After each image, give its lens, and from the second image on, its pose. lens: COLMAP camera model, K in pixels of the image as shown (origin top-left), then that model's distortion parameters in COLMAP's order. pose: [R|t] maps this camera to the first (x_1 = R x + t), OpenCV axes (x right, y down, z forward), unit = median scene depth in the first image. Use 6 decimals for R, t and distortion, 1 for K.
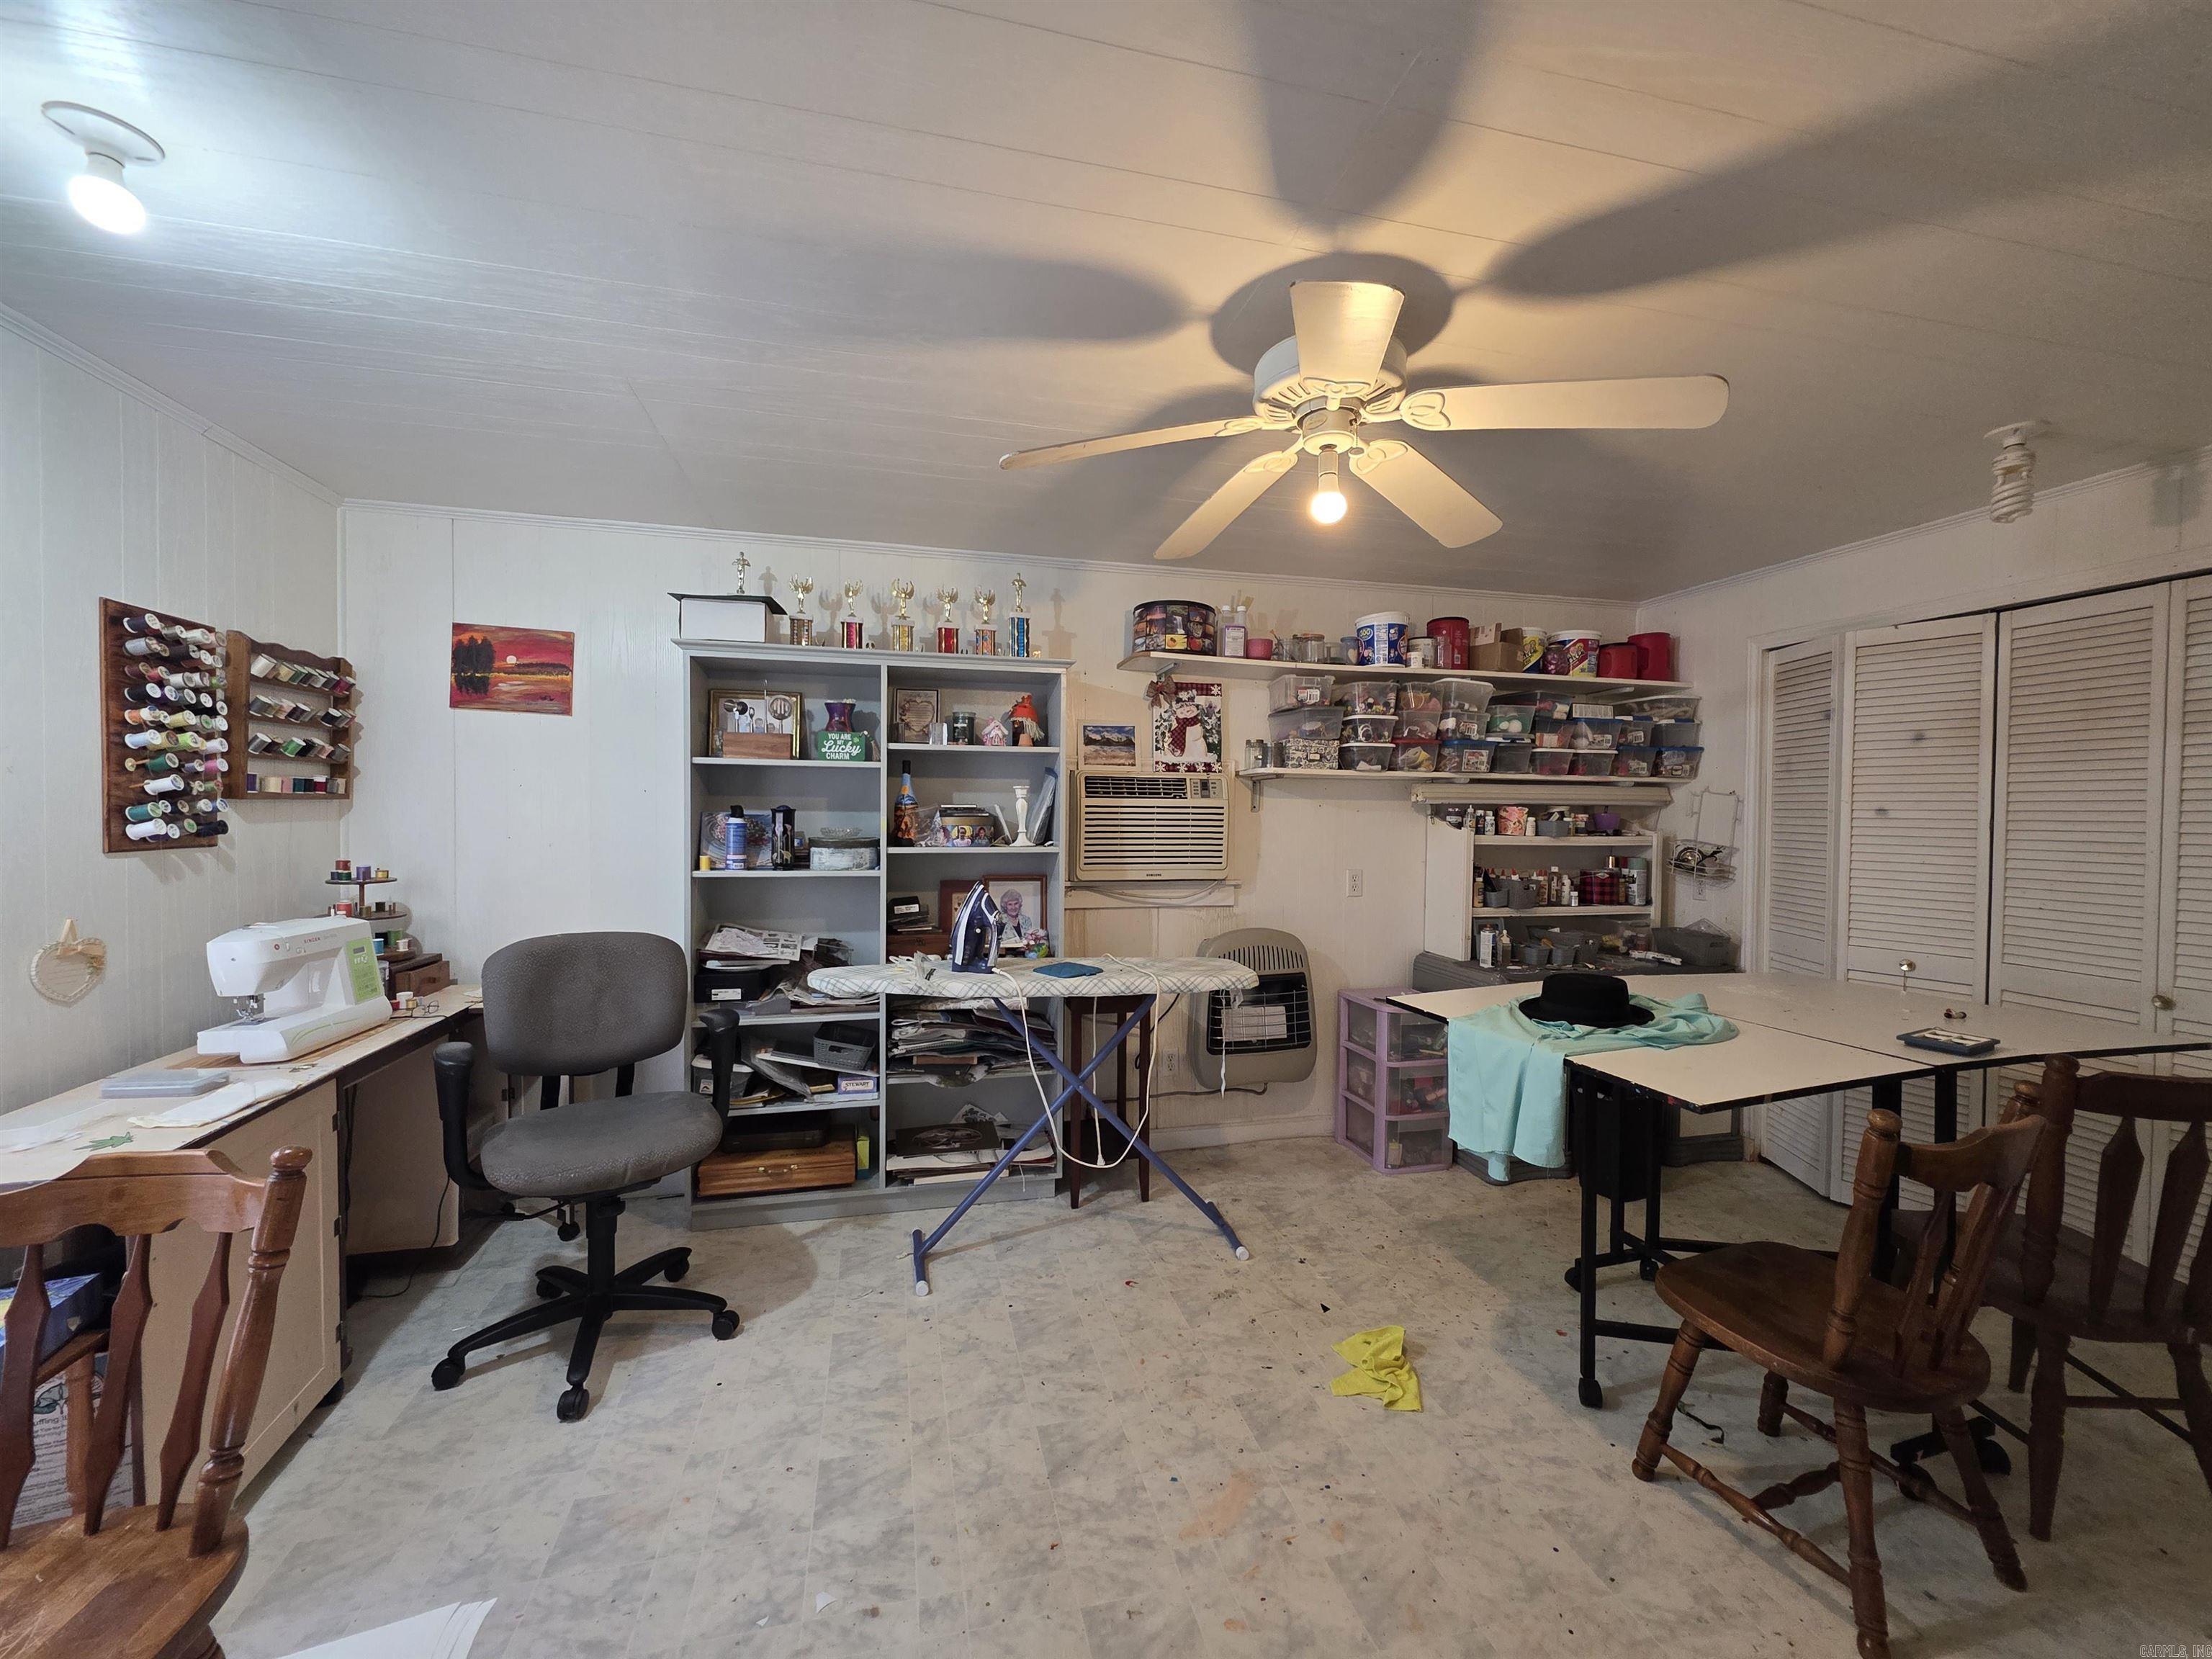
lens RADIAL K [[887.9, 0, 1107.7], [0, 887.9, 826.9], [0, 0, 1]] dist [0.008598, 0.000012]
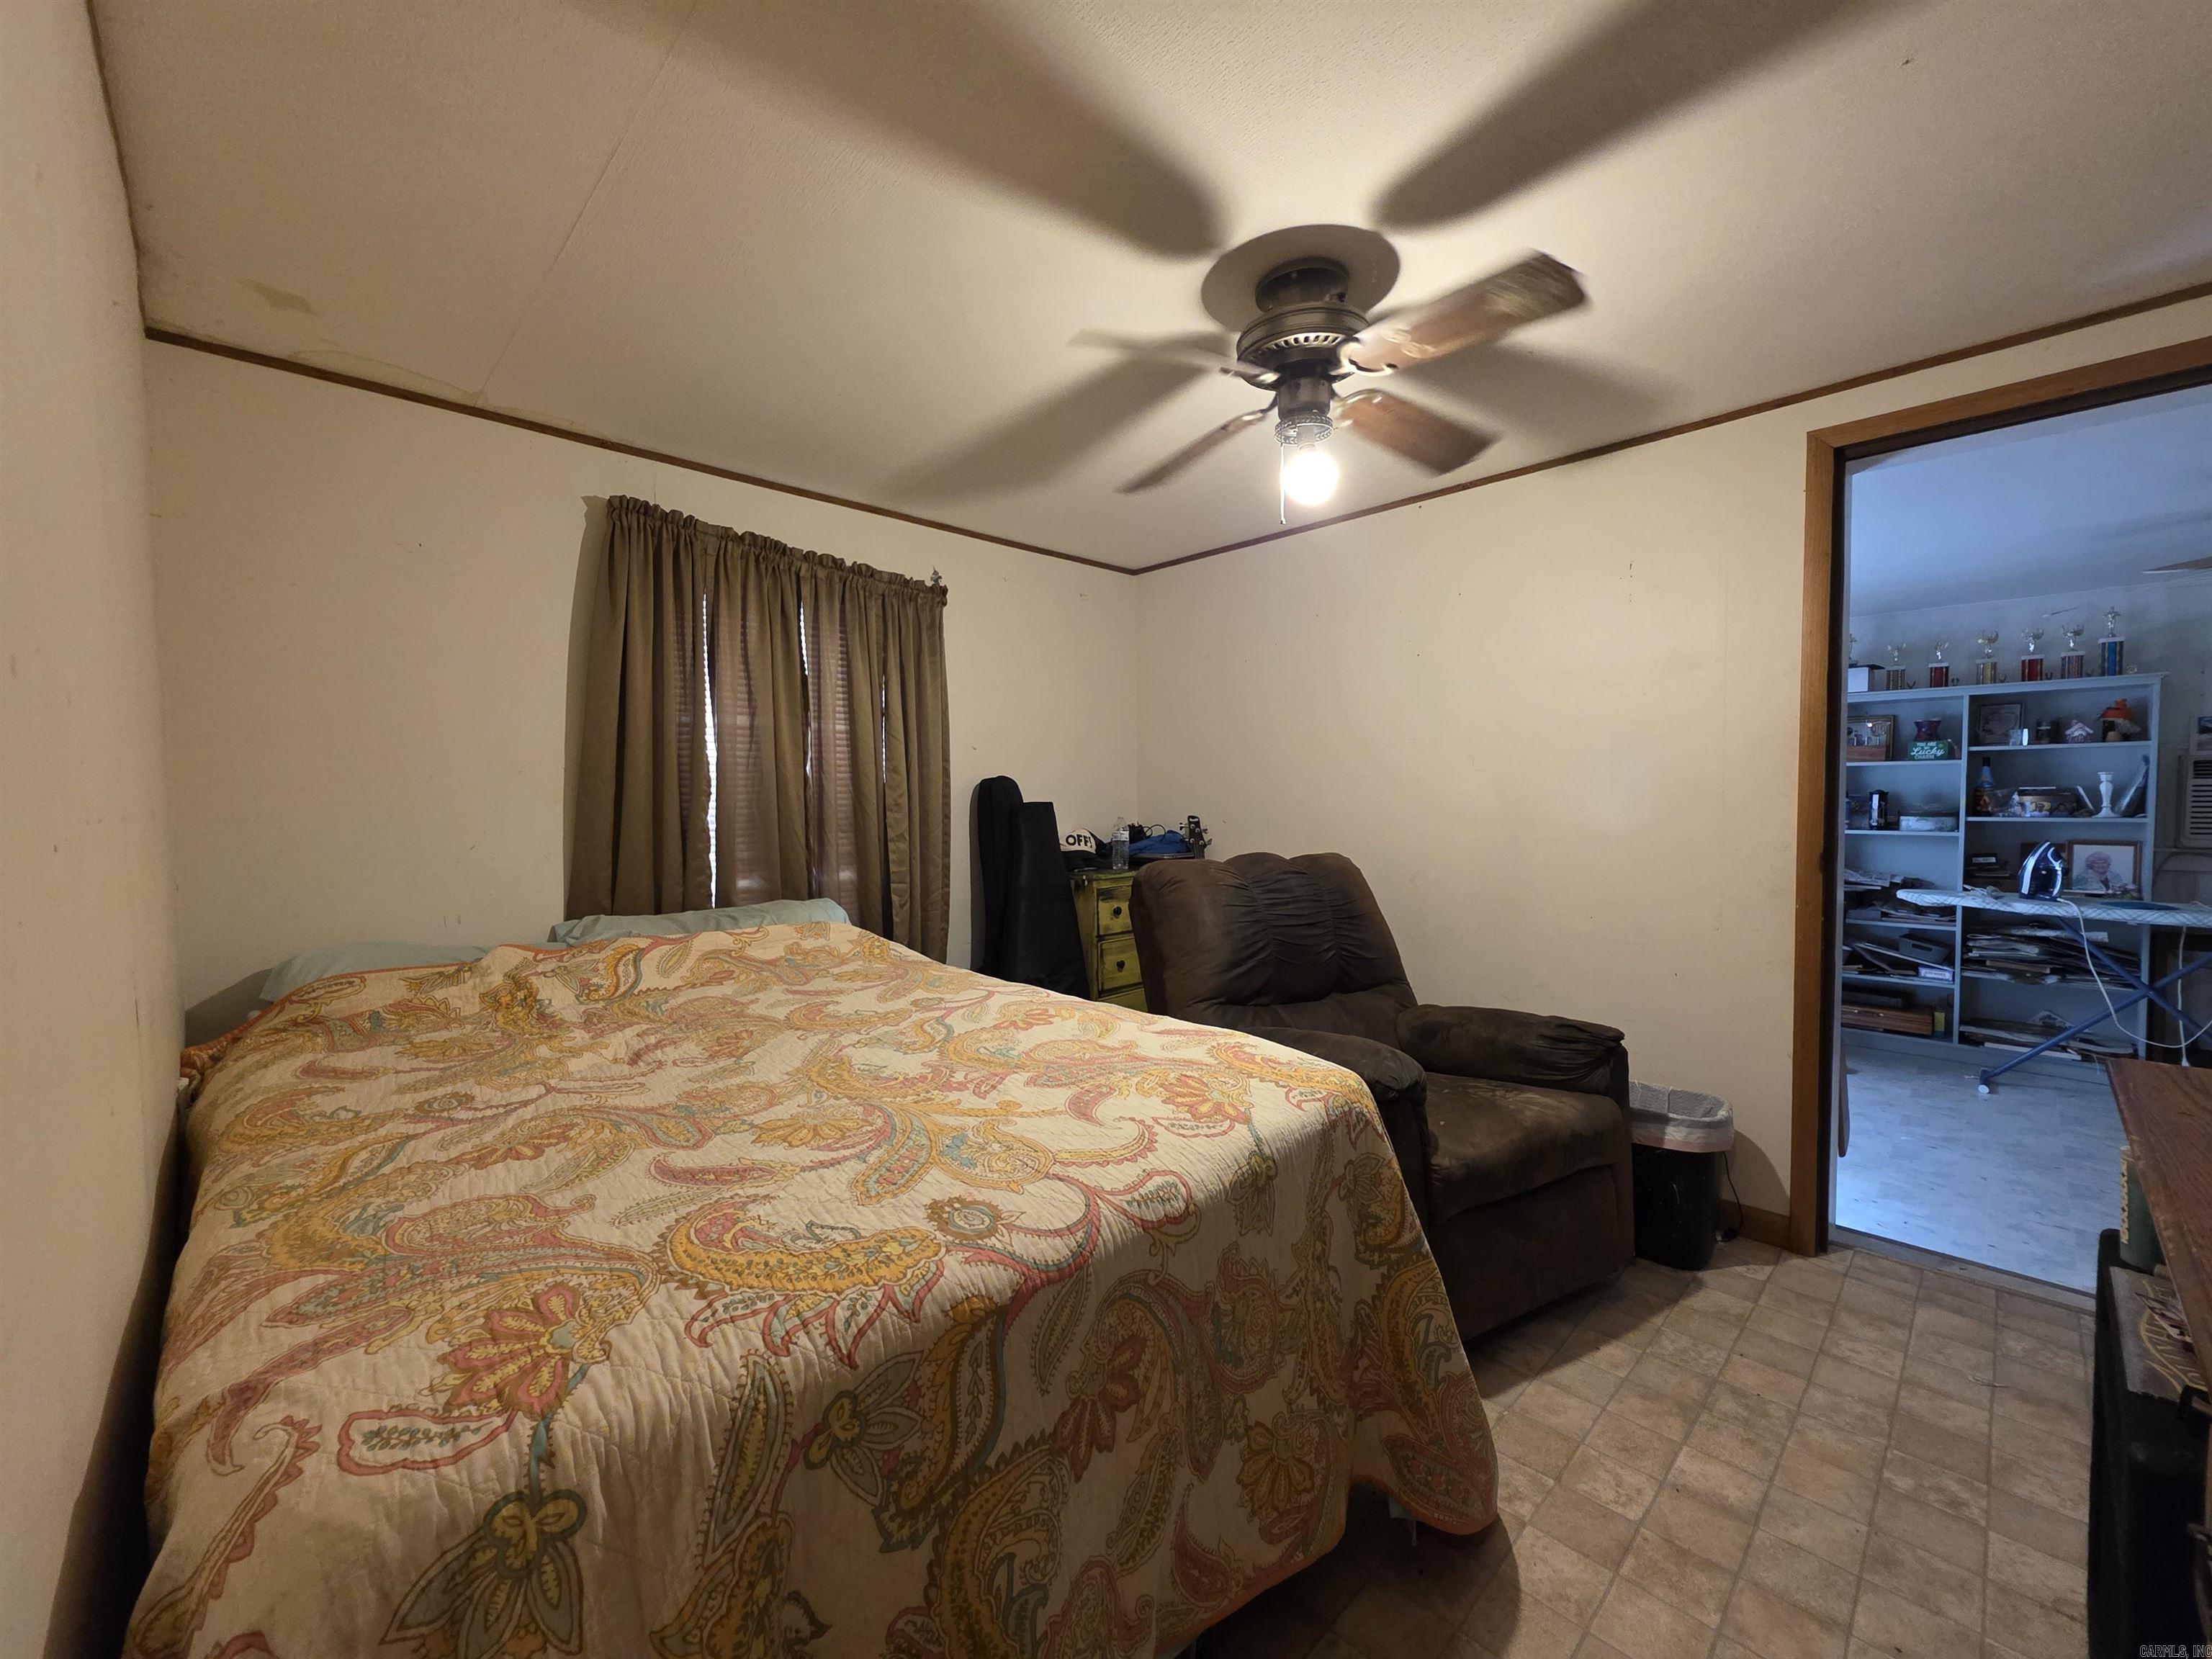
lens RADIAL K [[887.9, 0, 1109.3], [0, 887.9, 829.1], [0, 0, 1]] dist [0.008598, 0.000012]
pose [[0.516322, 0.029359, -0.855891, 0.288690], [0.005337, 0.999282, 0.037497, -0.019673], [0.856378, -0.023928, 0.515795, -0.984279]]
